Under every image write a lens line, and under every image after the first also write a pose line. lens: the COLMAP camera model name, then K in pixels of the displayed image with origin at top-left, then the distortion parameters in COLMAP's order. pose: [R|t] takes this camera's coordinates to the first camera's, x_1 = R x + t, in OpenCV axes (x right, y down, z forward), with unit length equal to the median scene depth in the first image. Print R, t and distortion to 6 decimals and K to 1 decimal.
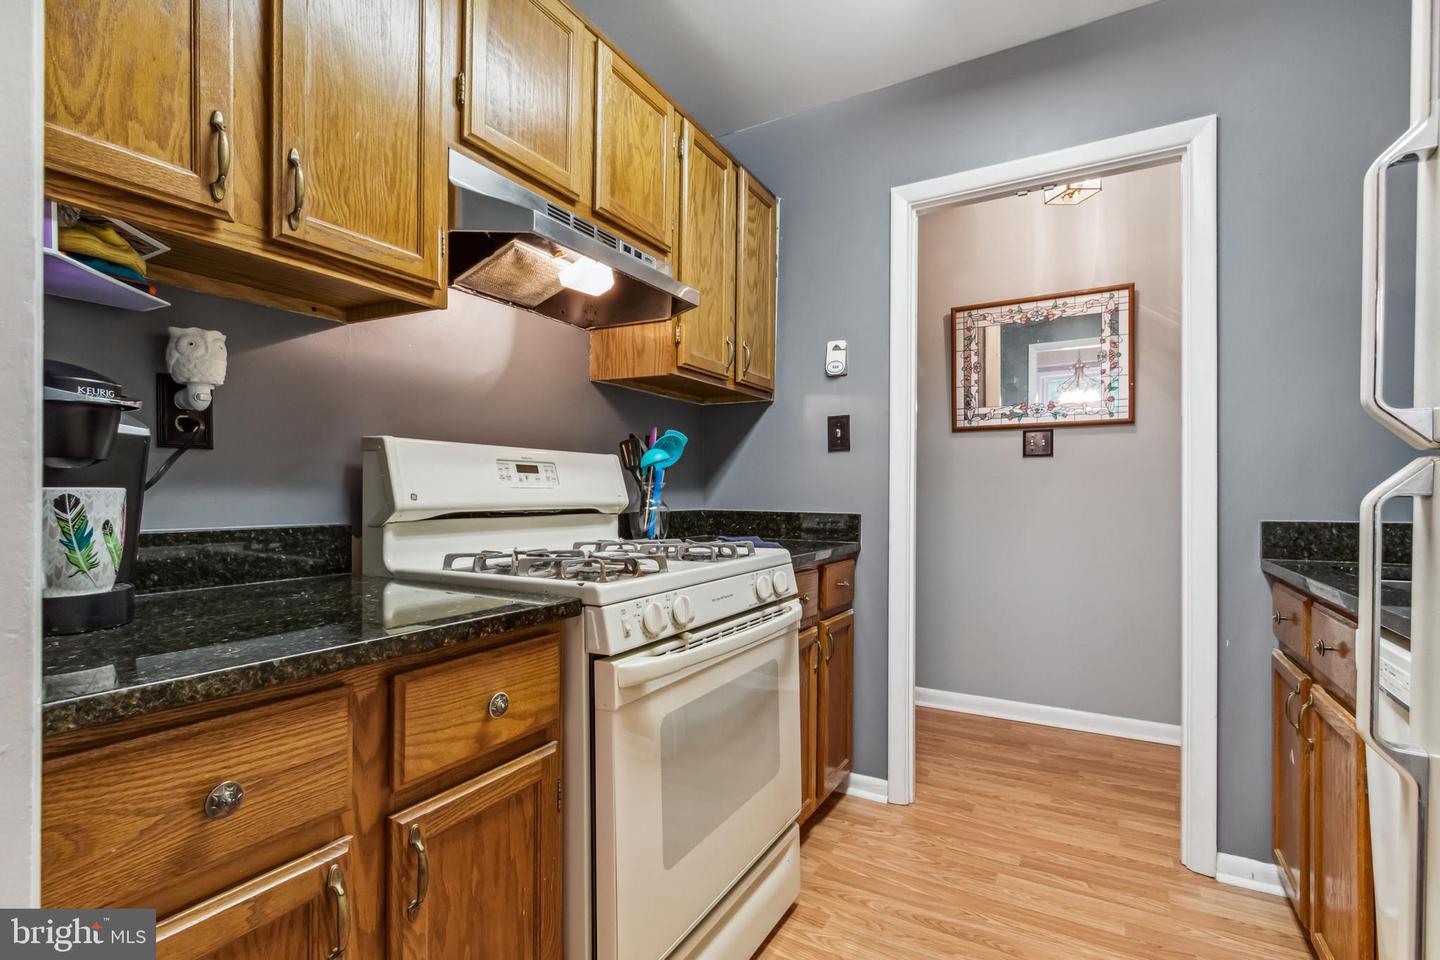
lens RADIAL K [[684.0, 0, 726.0], [0, 684.0, 495.7], [0, 0, 1]] dist [0.004459, -0.000707]
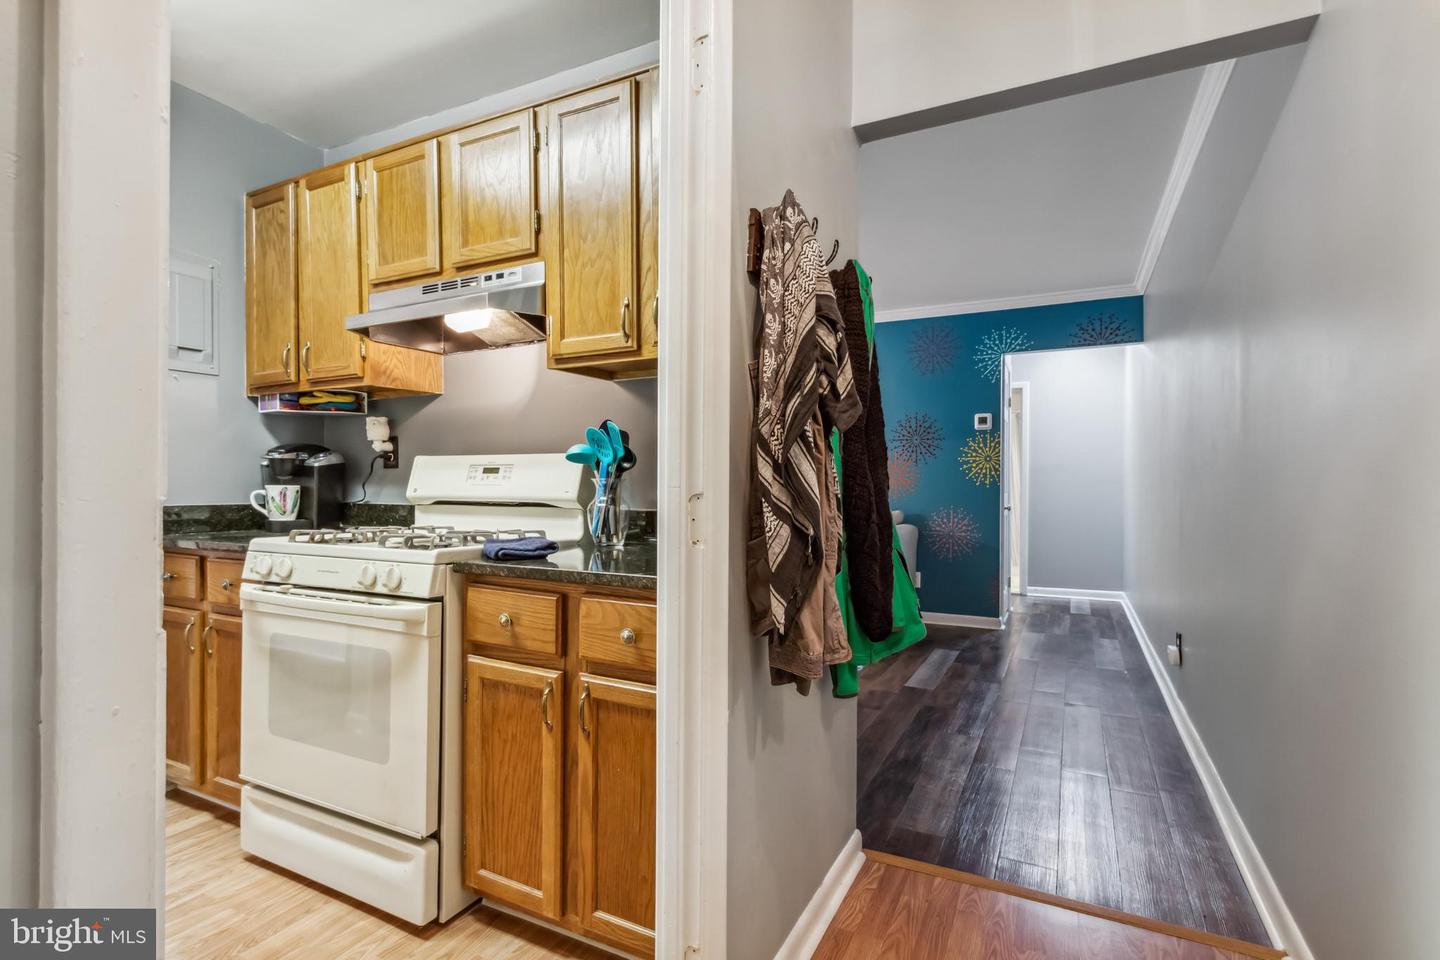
lens RADIAL K [[684.0, 0, 713.5], [0, 684.0, 493.1], [0, 0, 1]] dist [0.004459, -0.000707]
pose [[0.020610, 0.009071, -0.999746, 1.093070], [-0.008987, 0.999920, 0.008887, -0.011105], [0.999747, 0.008802, 0.020690, 1.451405]]
